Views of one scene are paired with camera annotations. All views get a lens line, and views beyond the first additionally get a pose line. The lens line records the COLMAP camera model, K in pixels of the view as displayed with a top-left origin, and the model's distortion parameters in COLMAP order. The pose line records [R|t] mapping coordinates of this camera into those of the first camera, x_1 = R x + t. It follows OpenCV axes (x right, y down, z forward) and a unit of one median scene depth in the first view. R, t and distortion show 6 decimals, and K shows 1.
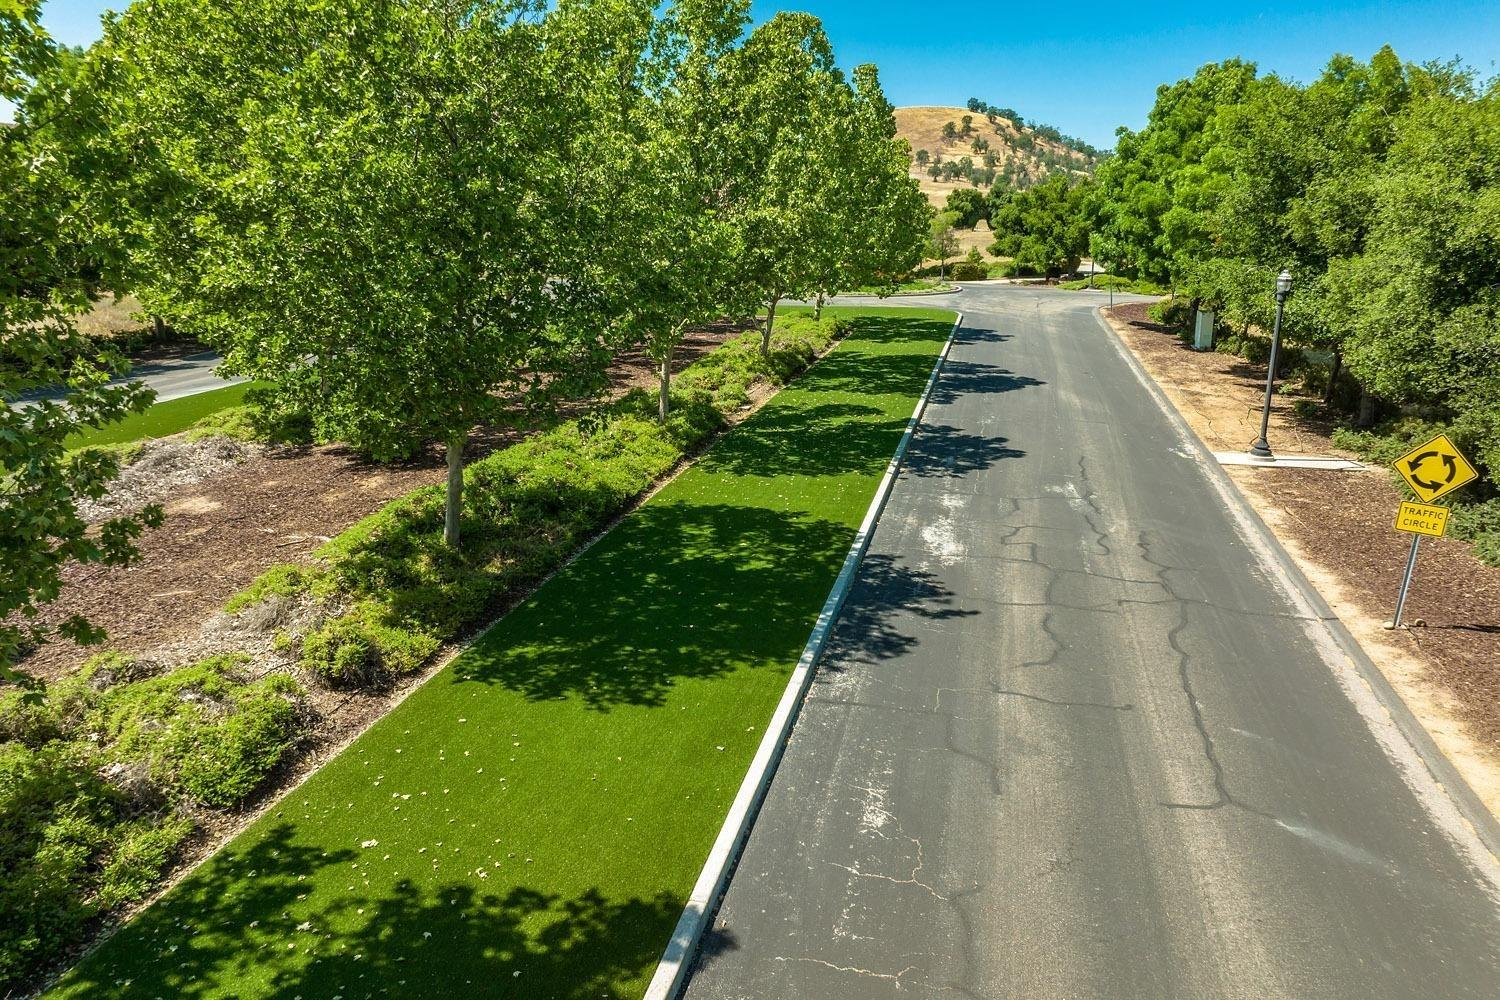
lens RADIAL K [[1040.6, 0, 753.2], [0, 1040.6, 493.4], [0, 0, 1]] dist [-0.009011, 0.012150]
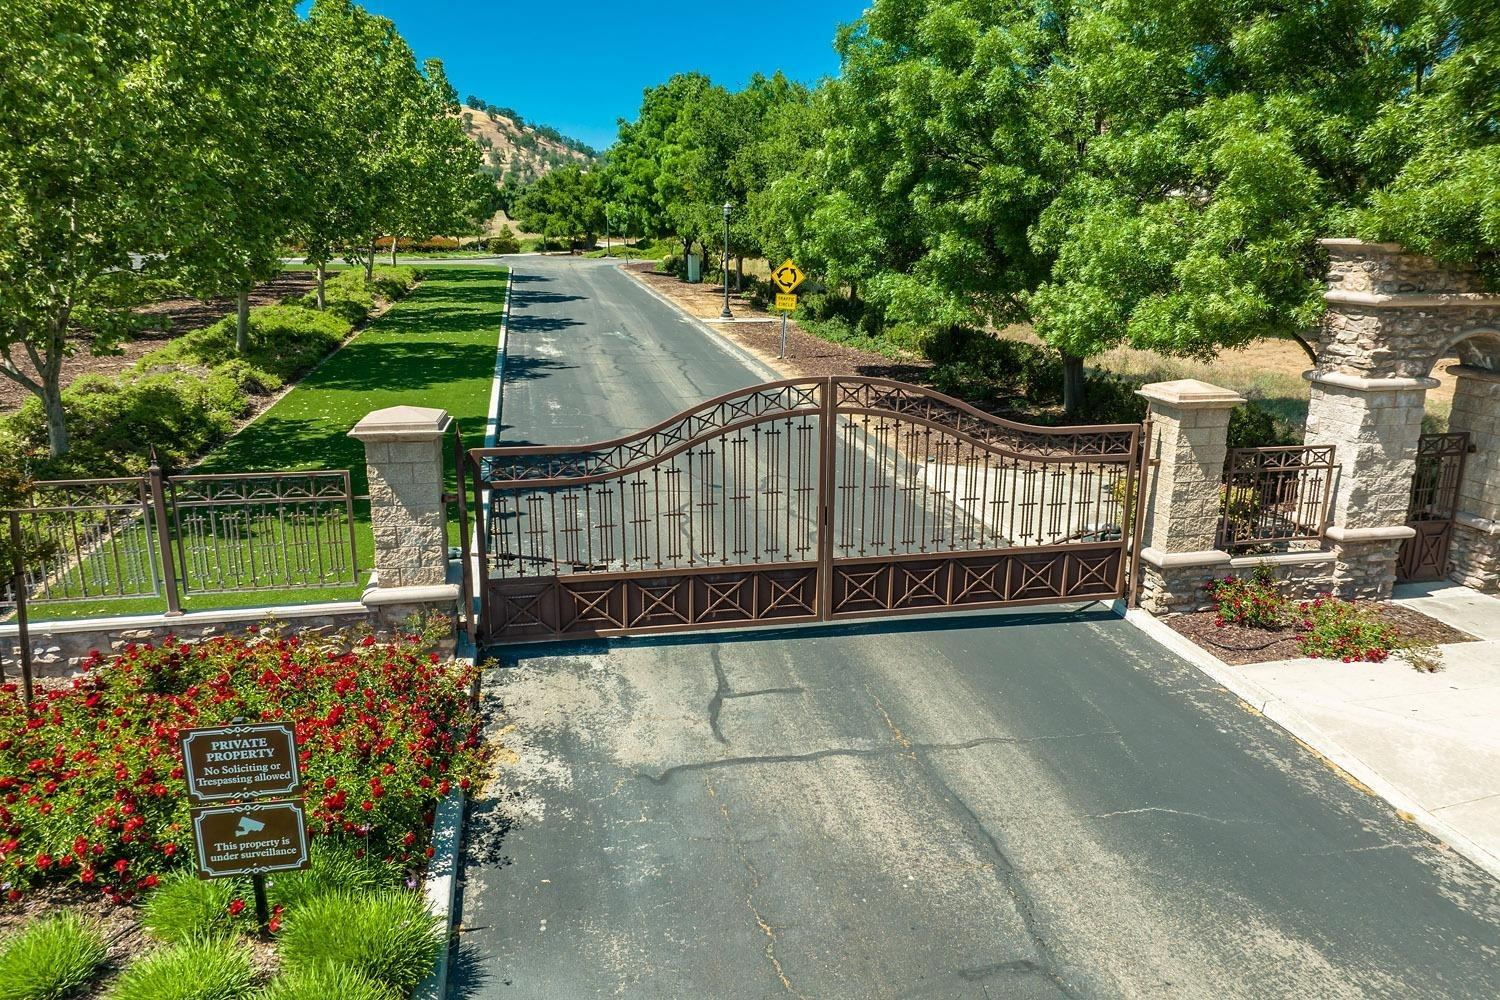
lens RADIAL K [[1040.6, 0, 754.5], [0, 1040.6, 499.5], [0, 0, 1]] dist [-0.009011, 0.012150]
pose [[0.900553, -0.107922, 0.421138, -0.098496], [0.105522, 0.993992, 0.029078, 0.106445], [-0.421746, 0.018253, 0.906530, -0.255161]]
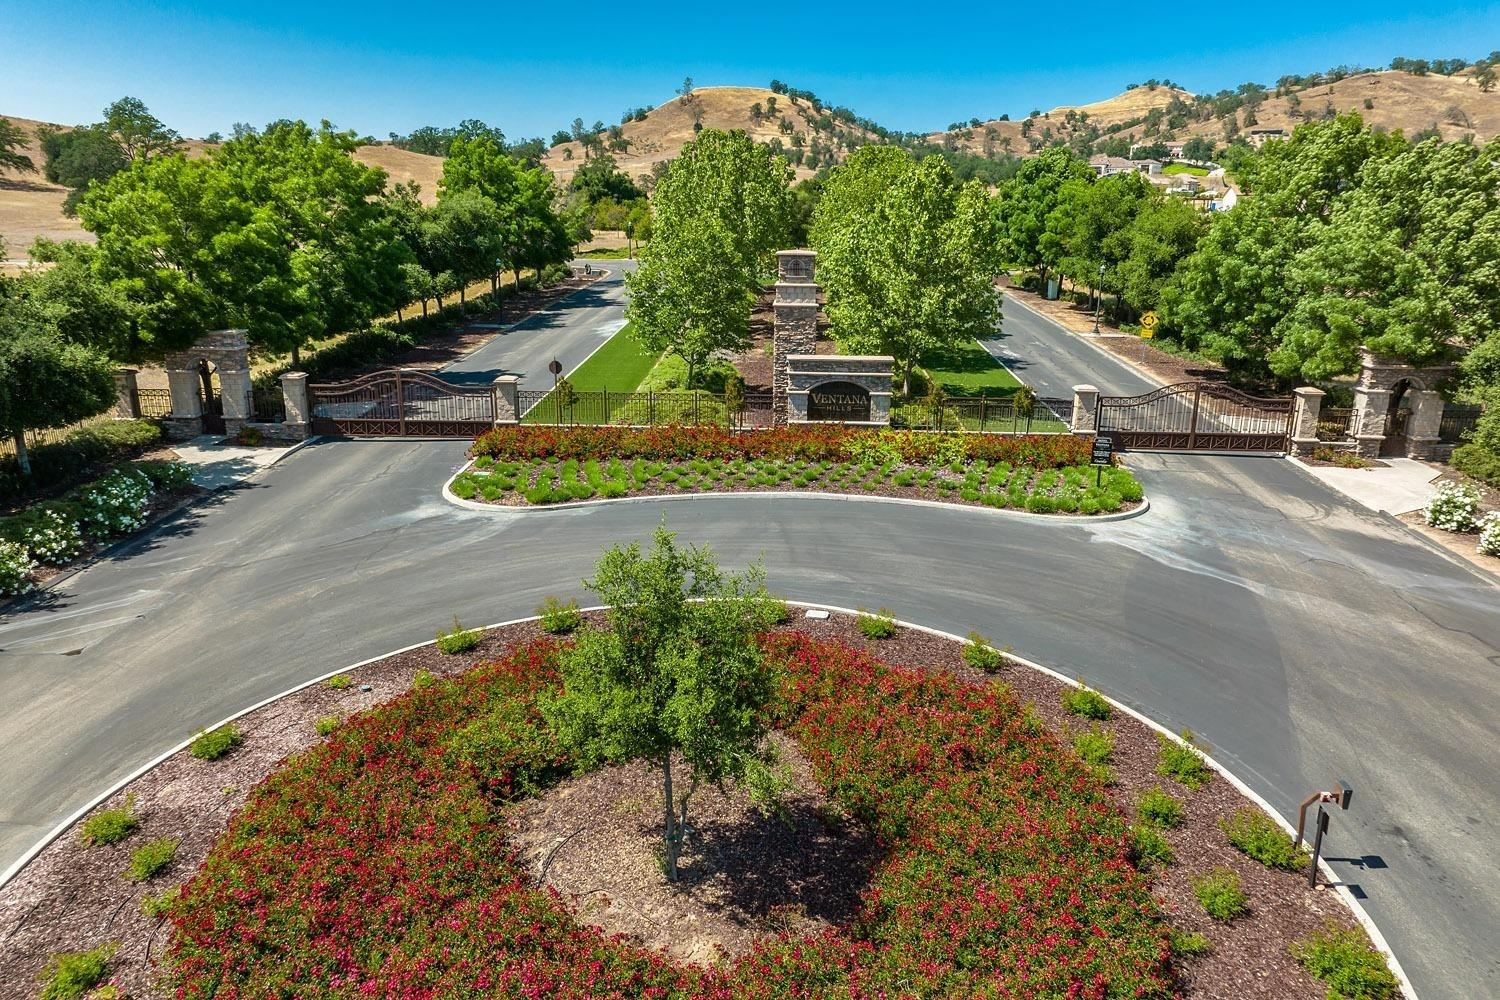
lens RADIAL K [[1040.6, 0, 740.9], [0, 1040.6, 505.2], [0, 0, 1]] dist [-0.009011, 0.012150]
pose [[0.982947, -0.045540, 0.178162, -0.479827], [0.038875, 0.998414, 0.040726, 0.137161], [-0.179734, -0.033105, 0.983158, -0.785633]]
